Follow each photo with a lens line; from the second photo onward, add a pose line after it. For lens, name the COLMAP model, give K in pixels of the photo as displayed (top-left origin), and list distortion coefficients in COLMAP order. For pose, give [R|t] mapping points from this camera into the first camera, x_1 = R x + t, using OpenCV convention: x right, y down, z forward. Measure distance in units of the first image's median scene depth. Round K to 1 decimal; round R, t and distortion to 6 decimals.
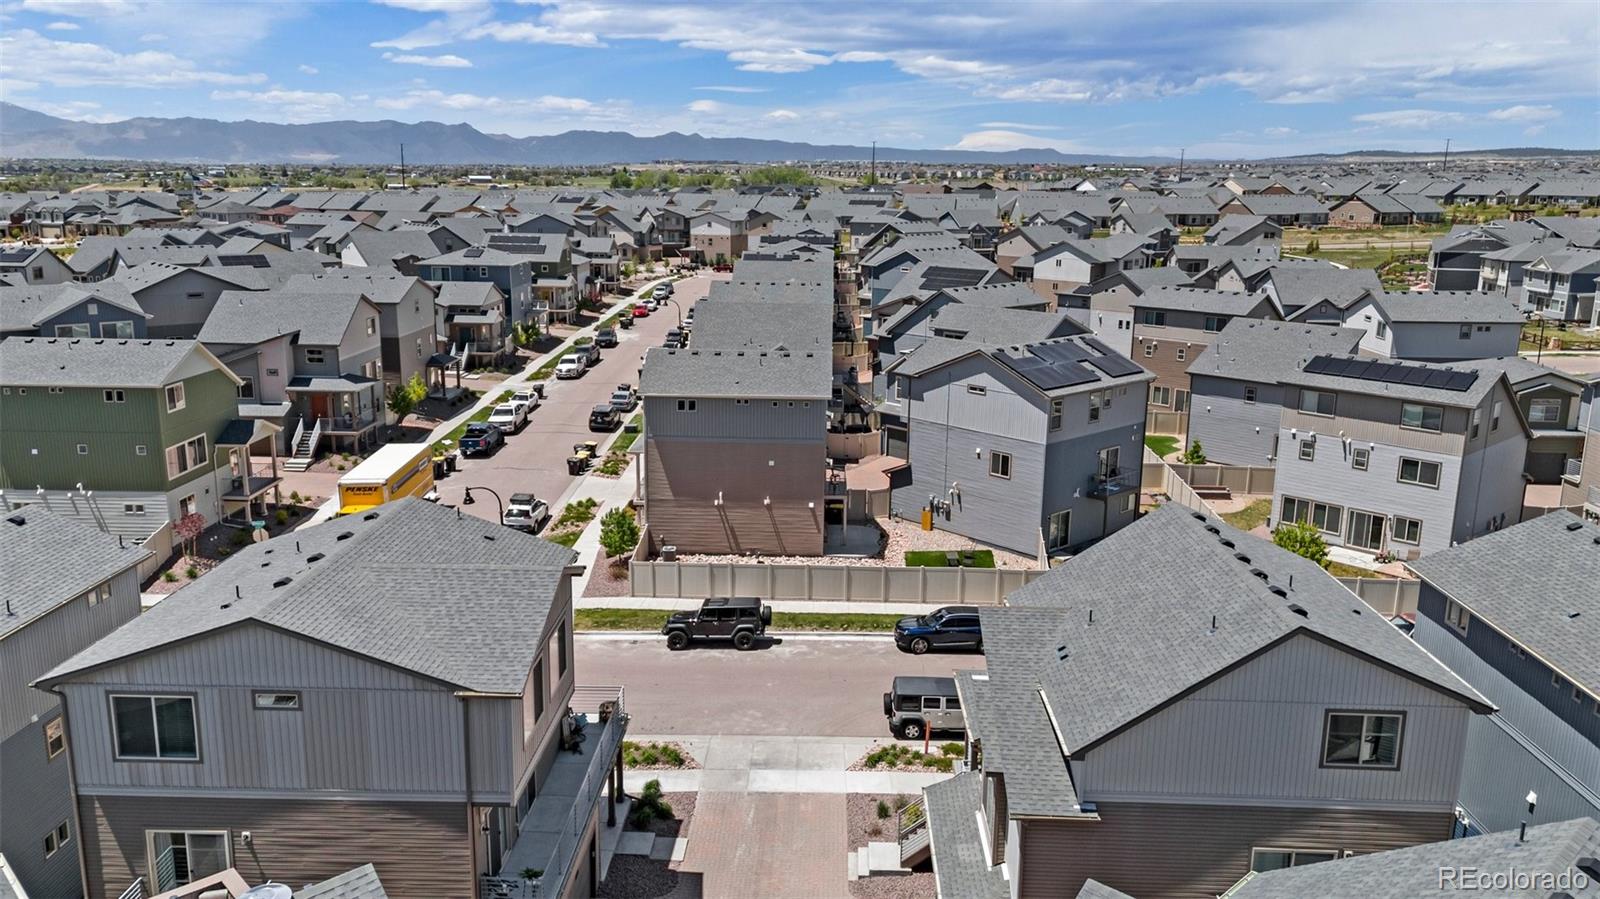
lens RADIAL K [[1223.3, 0, 801.2], [0, 1223.3, 449.0], [0, 0, 1]] dist [0.049646, -0.044488]
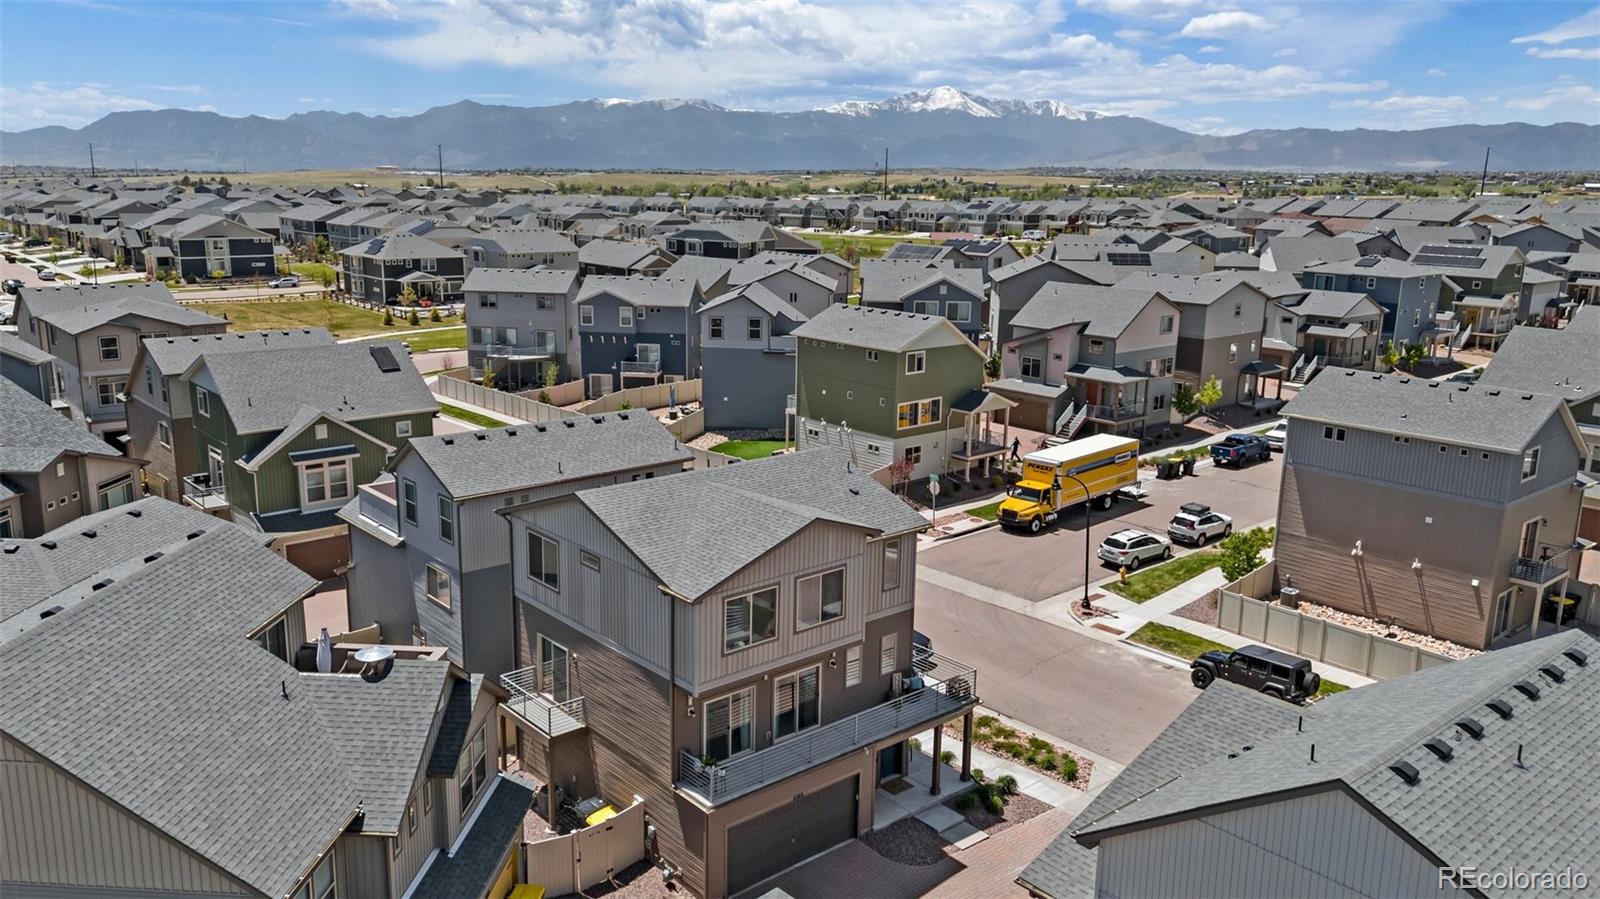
lens RADIAL K [[1223.3, 0, 748.3], [0, 1223.3, 420.8], [0, 0, 1]] dist [0.049646, -0.044488]
pose [[0.651589, 0.148711, -0.743853, 0.188193], [-0.169891, 0.984295, 0.047961, -0.010693], [0.739303, 0.095123, 0.666620, 0.067431]]
